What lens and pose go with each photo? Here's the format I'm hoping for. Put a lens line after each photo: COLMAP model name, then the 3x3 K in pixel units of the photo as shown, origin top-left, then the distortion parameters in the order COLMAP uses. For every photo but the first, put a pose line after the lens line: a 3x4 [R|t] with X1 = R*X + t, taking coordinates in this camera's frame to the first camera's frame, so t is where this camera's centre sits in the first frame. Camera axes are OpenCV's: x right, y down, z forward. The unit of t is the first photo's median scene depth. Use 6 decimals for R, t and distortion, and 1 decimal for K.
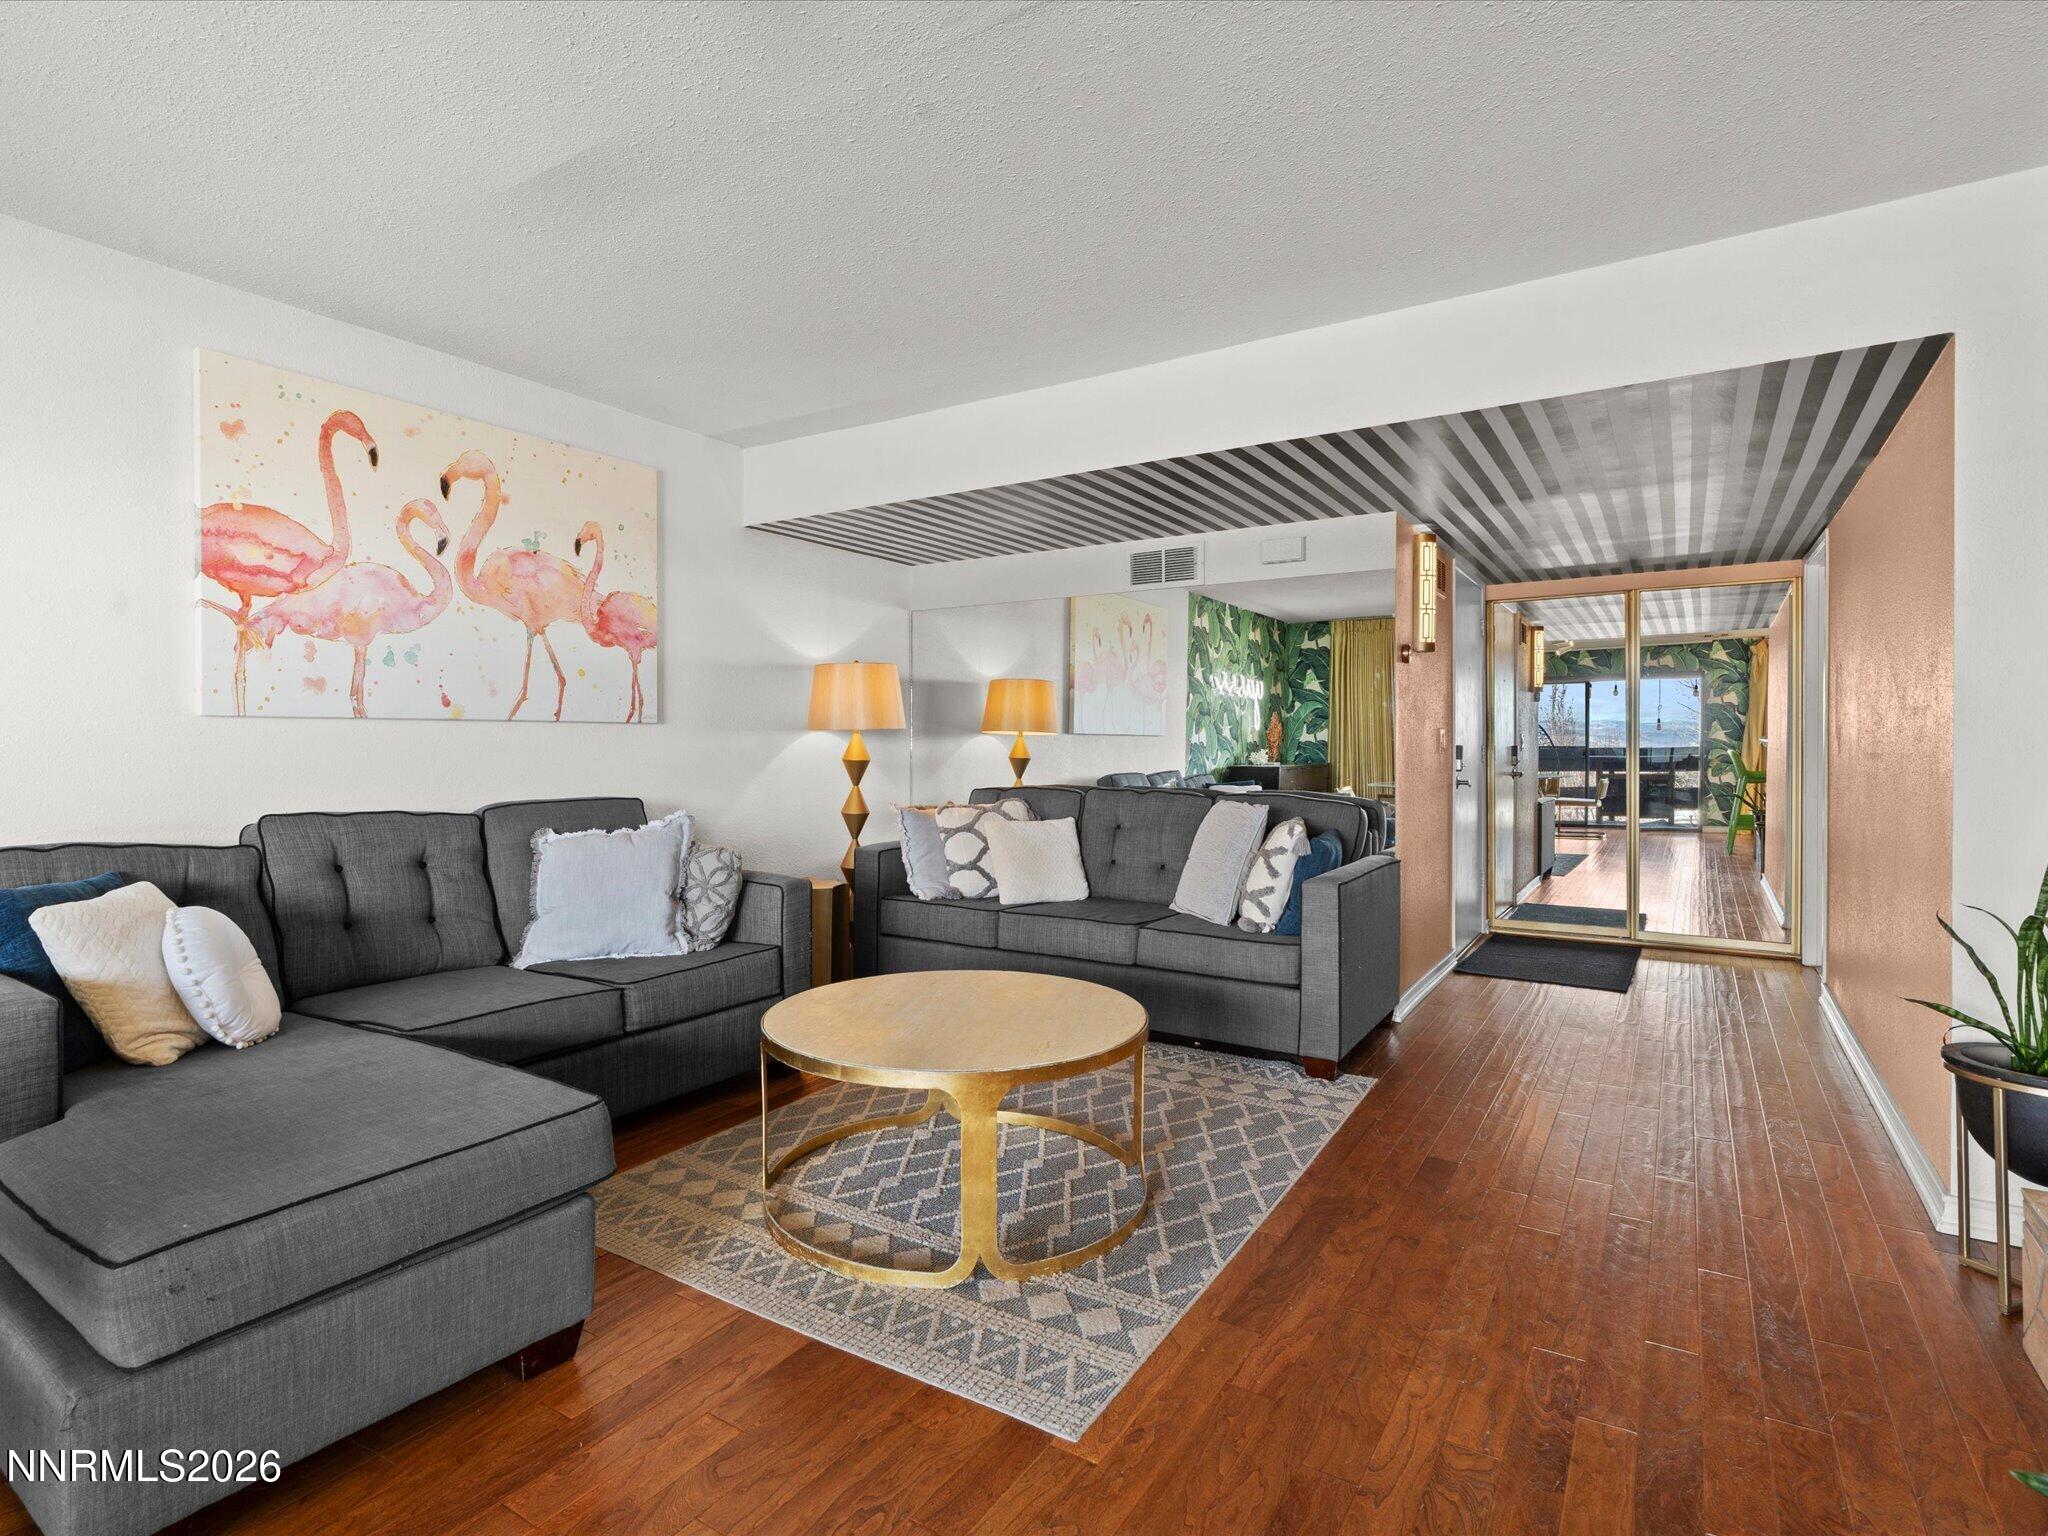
lens RADIAL K [[1020.4, 0, 1023.1], [0, 1020.4, 763.5], [0, 0, 1]] dist [-0.001600, 0.000998]
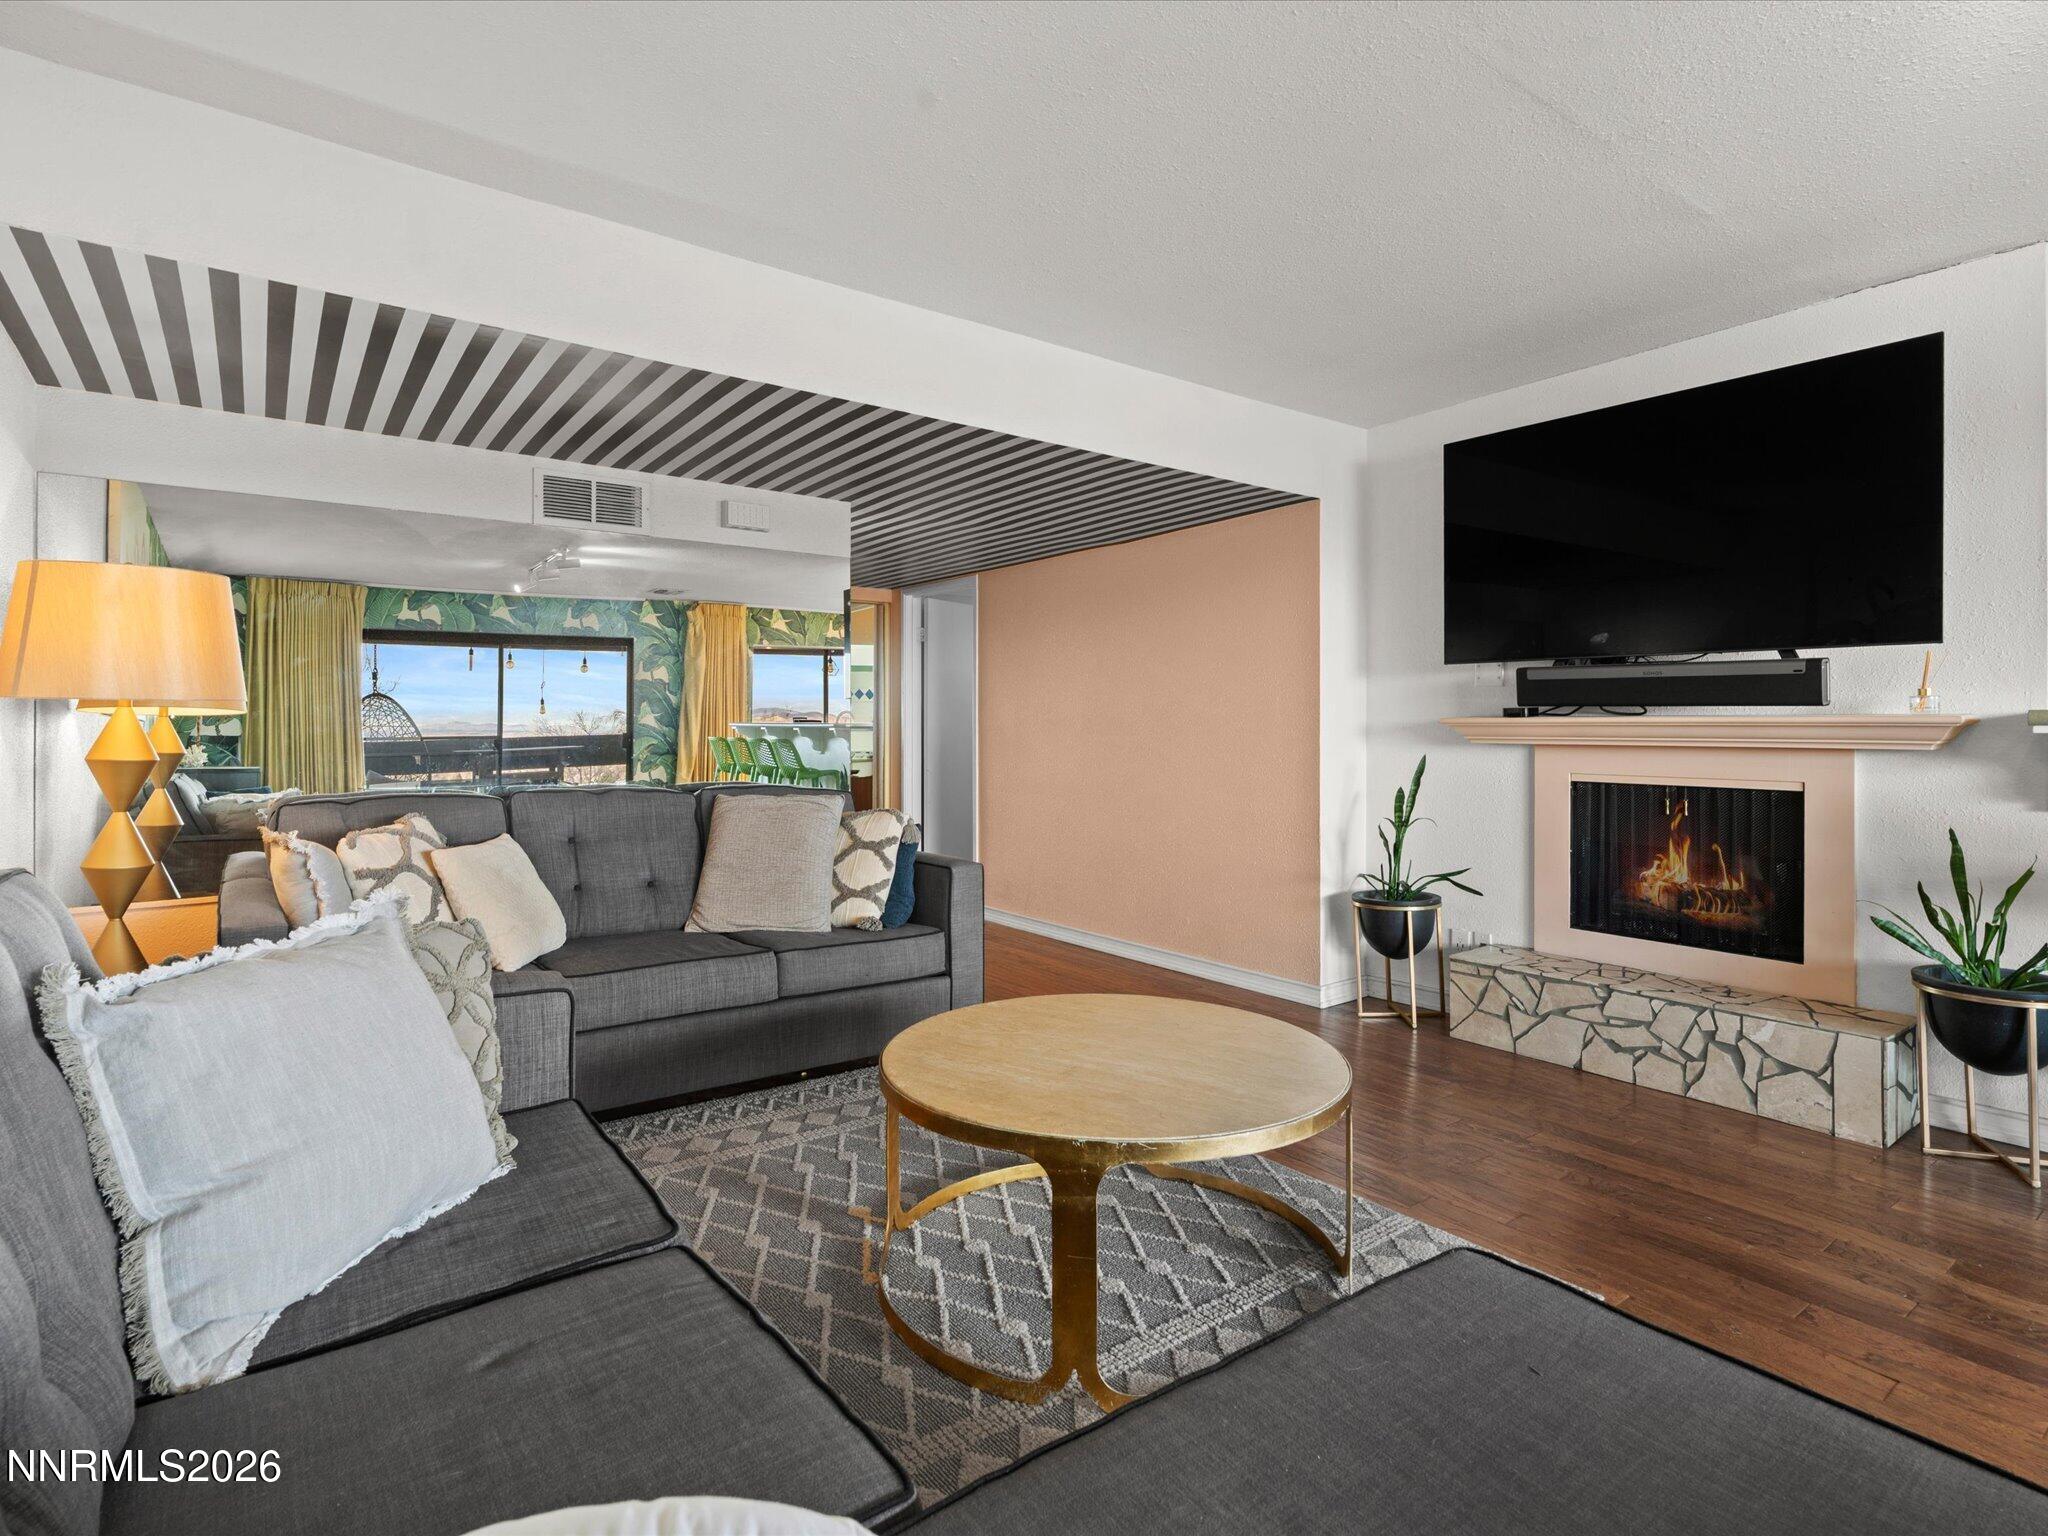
lens RADIAL K [[1049.3, 0, 1005.7], [0, 1049.3, 724.3], [0, 0, 1]] dist [0.000378, 0.000751]
pose [[0.374533, -0.001350, 0.927212, -0.519450], [0.013364, 0.999903, -0.003943, -0.016328], [-0.927117, 0.013868, 0.374515, 0.433652]]
